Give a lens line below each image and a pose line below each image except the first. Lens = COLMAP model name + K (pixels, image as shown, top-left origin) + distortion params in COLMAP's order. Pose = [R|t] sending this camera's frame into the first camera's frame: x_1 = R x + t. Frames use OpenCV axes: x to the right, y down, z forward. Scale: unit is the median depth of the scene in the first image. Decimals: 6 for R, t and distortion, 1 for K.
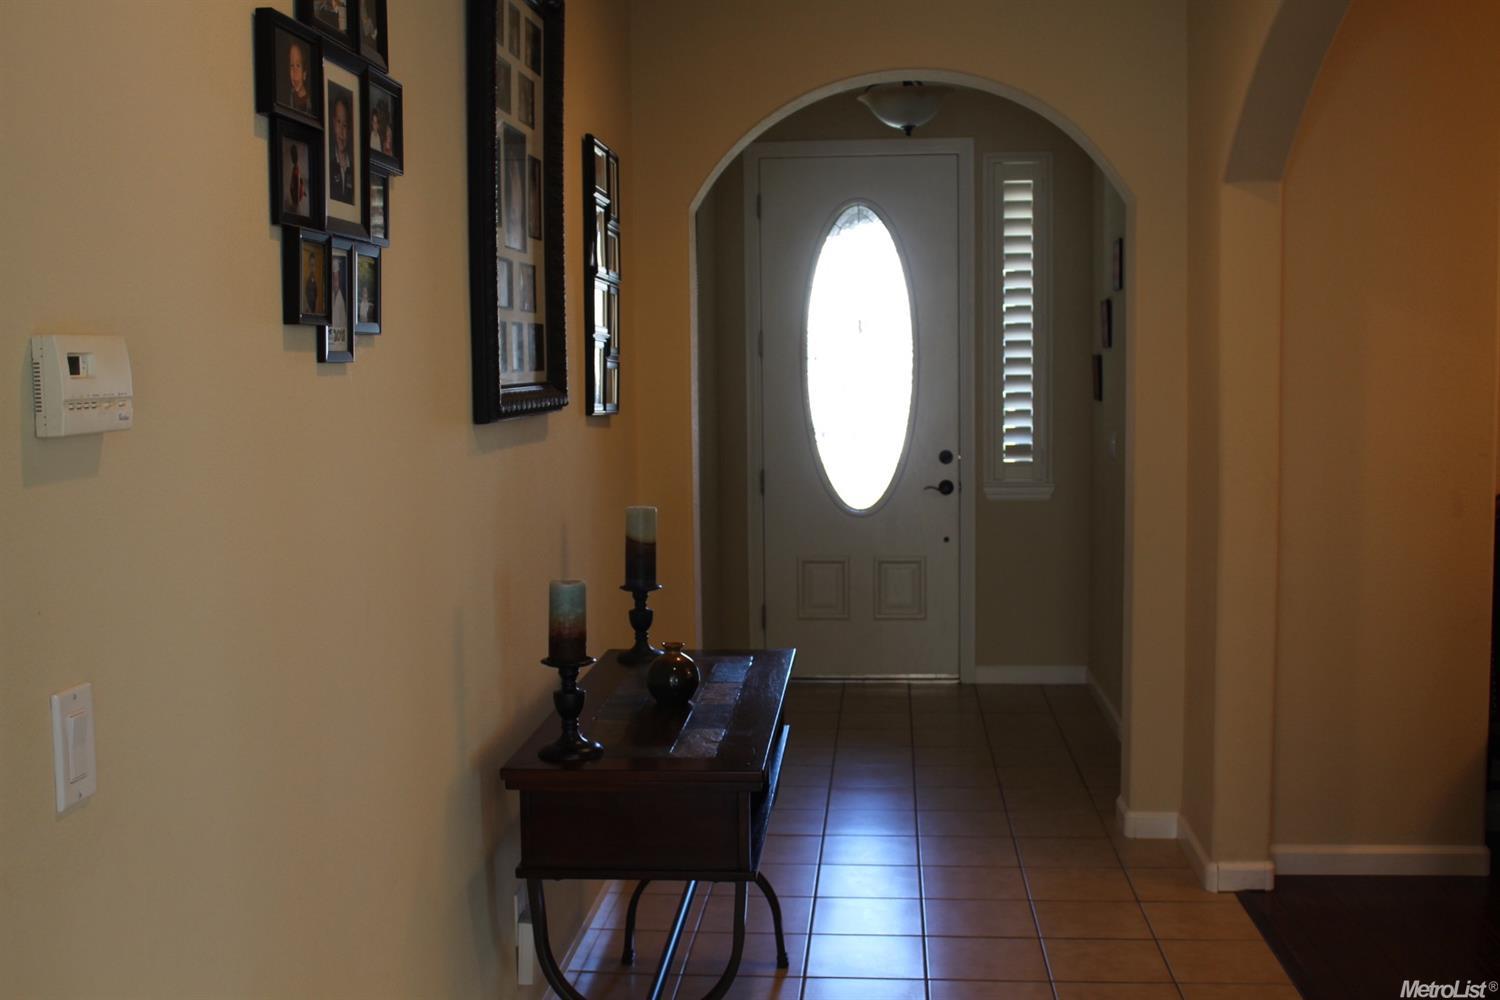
lens RADIAL K [[1595.7, 0, 750.0], [0, 1595.7, 500.0], [0, 0, 1]] dist [-0.131390, 0.200589]
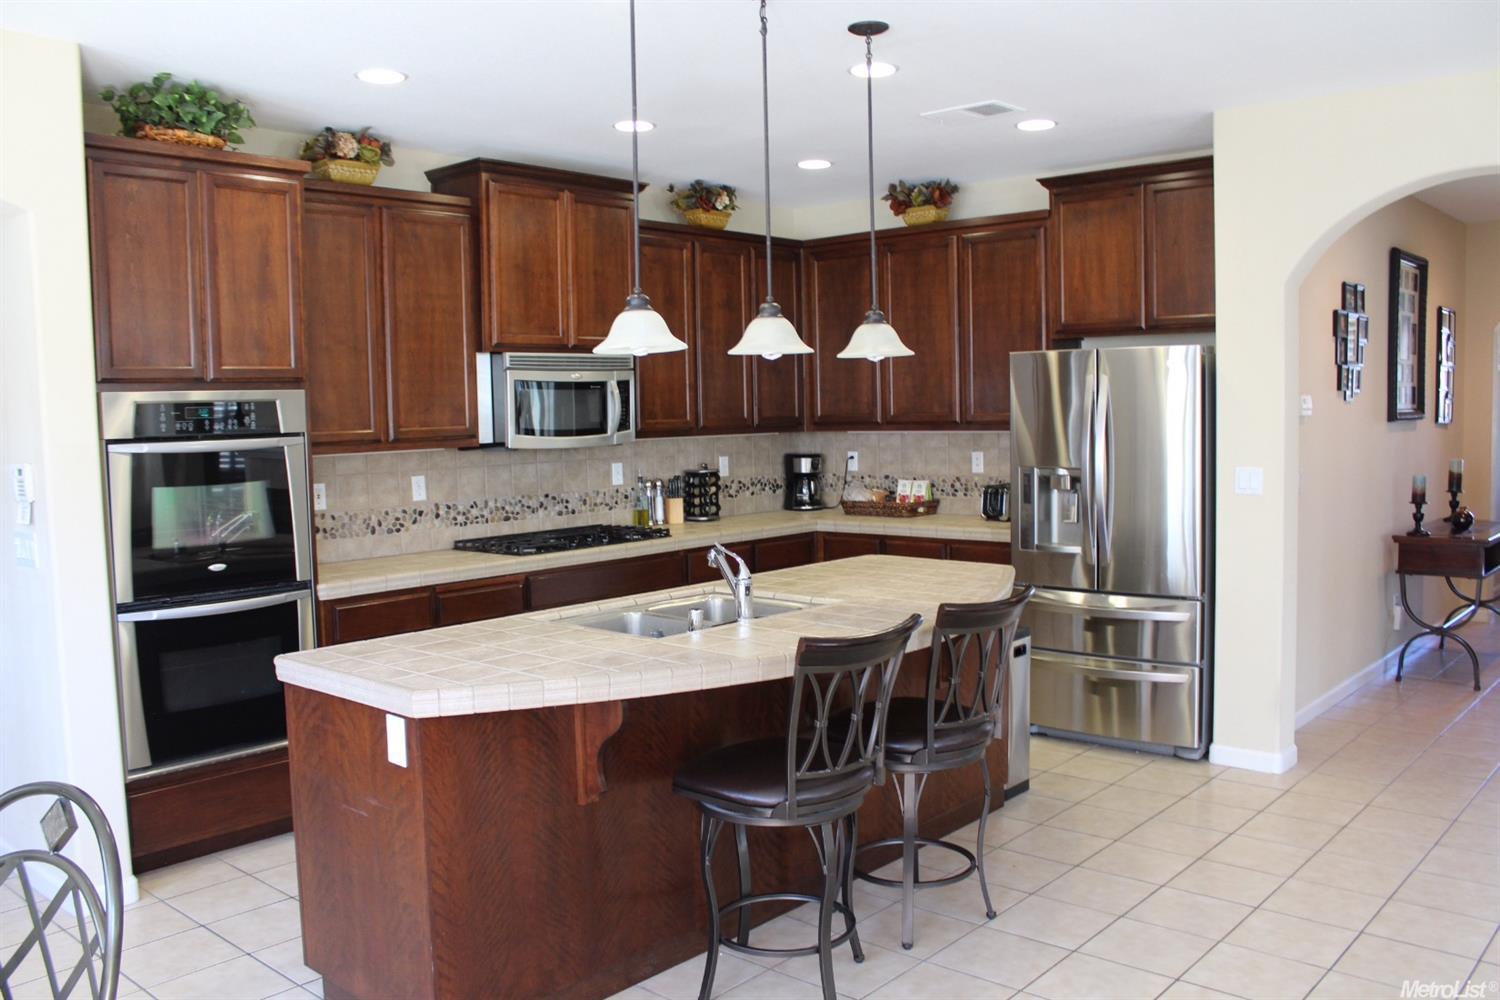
lens RADIAL K [[1256.7, 0, 750.0], [0, 1256.7, 500.0], [0, 0, 1]] dist [-0.133384, 0.095820]
pose [[0.801538, 0.038812, -0.596683, 0.201586], [-0.042759, 0.999057, 0.007546, 0.112762], [0.596413, 0.019465, 0.802441, -1.310633]]
